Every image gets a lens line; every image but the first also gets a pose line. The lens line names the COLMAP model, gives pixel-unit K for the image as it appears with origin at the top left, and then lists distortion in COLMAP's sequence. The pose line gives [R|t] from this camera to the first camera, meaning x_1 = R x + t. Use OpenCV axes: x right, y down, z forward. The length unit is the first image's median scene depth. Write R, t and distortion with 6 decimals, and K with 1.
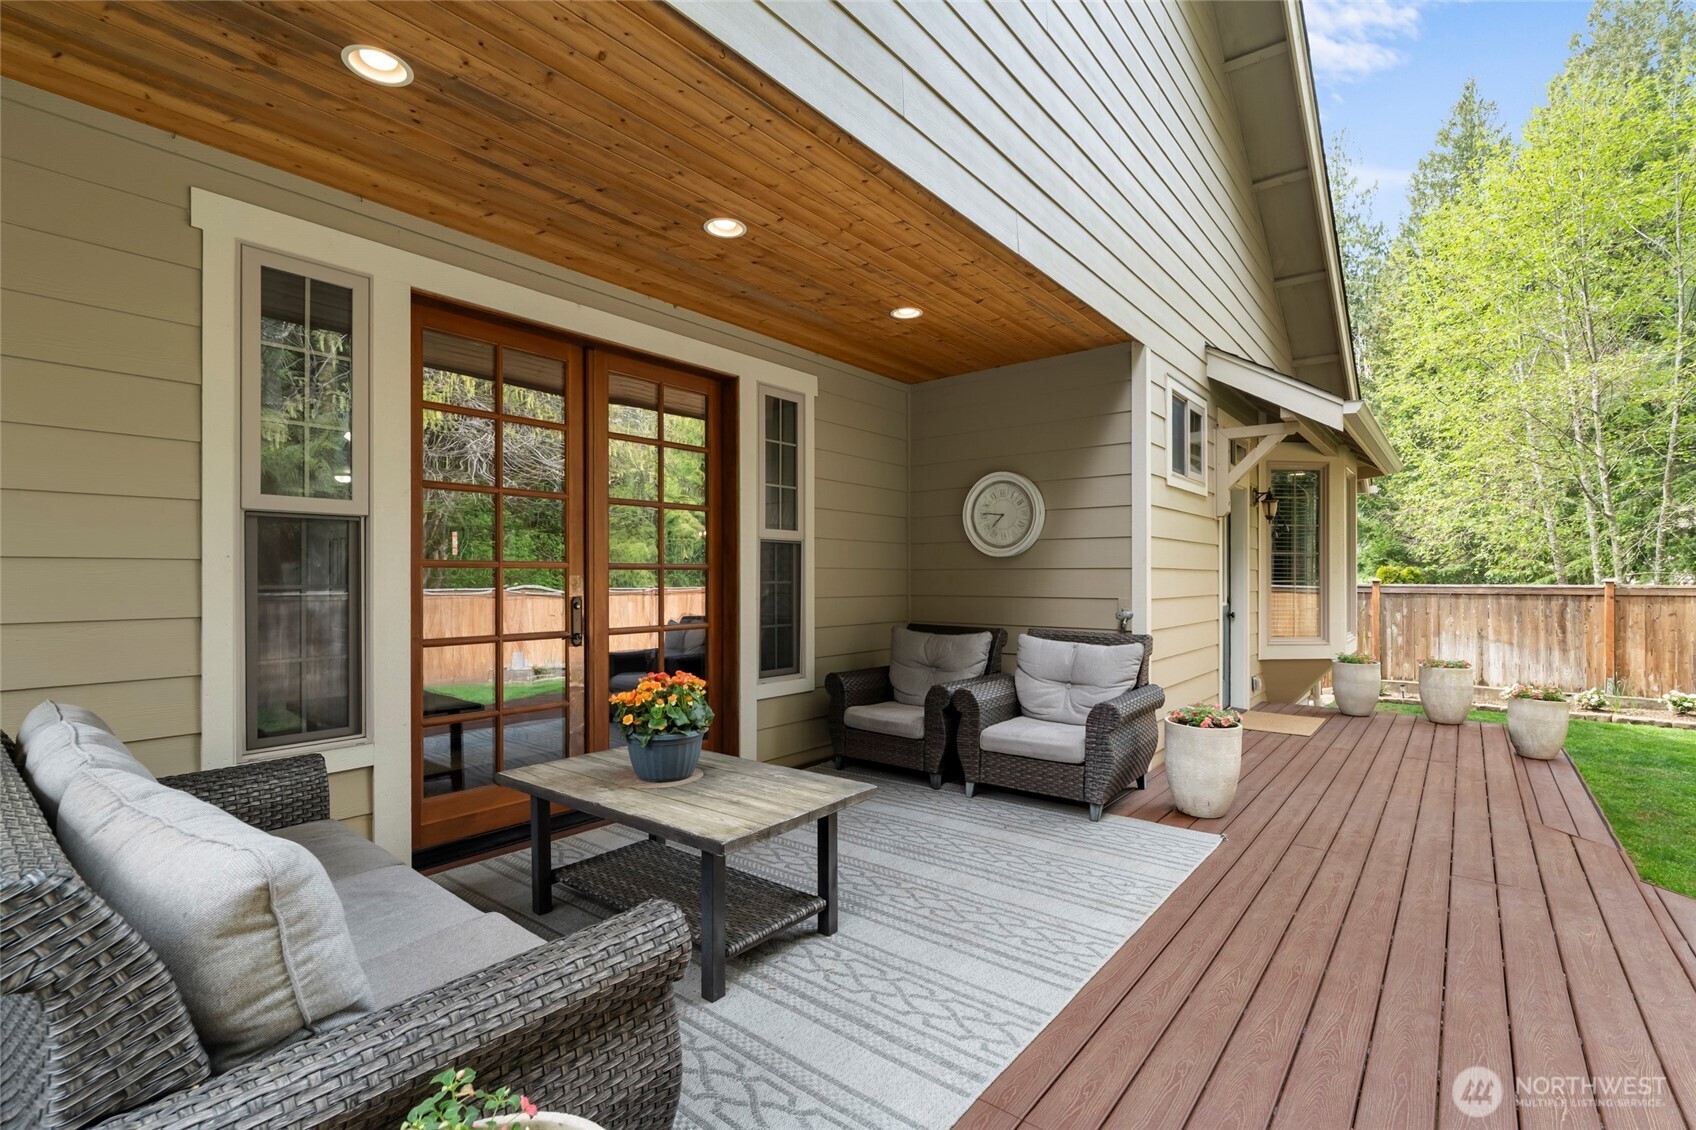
lens RADIAL K [[757.5, 0, 844.1], [0, 757.5, 571.5], [0, 0, 1]] dist [-0.008466, 0.002192]
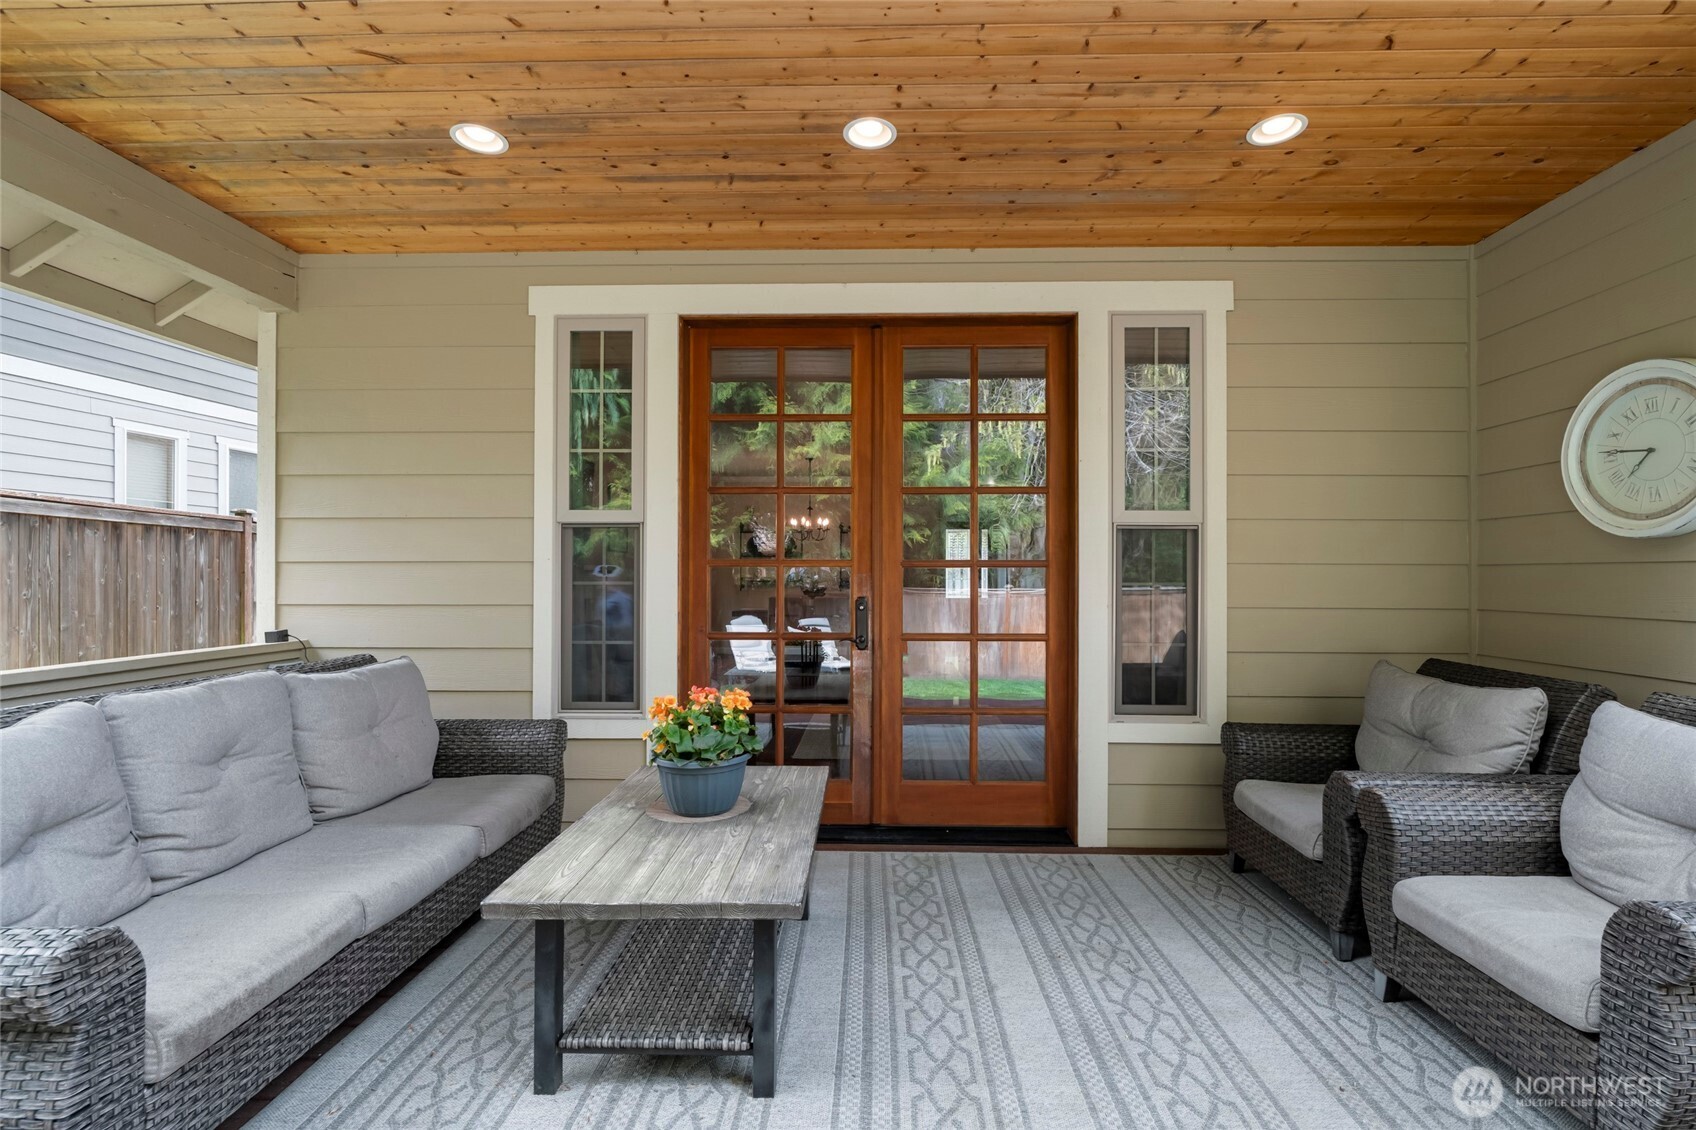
lens RADIAL K [[757.5, 0, 865.8], [0, 757.5, 569.0], [0, 0, 1]] dist [-0.008466, 0.002192]
pose [[0.616832, -0.004221, -0.787084, 0.394849], [0.002475, 0.999991, -0.003423, 0.001932], [0.787091, 0.000163, 0.616837, 0.440597]]
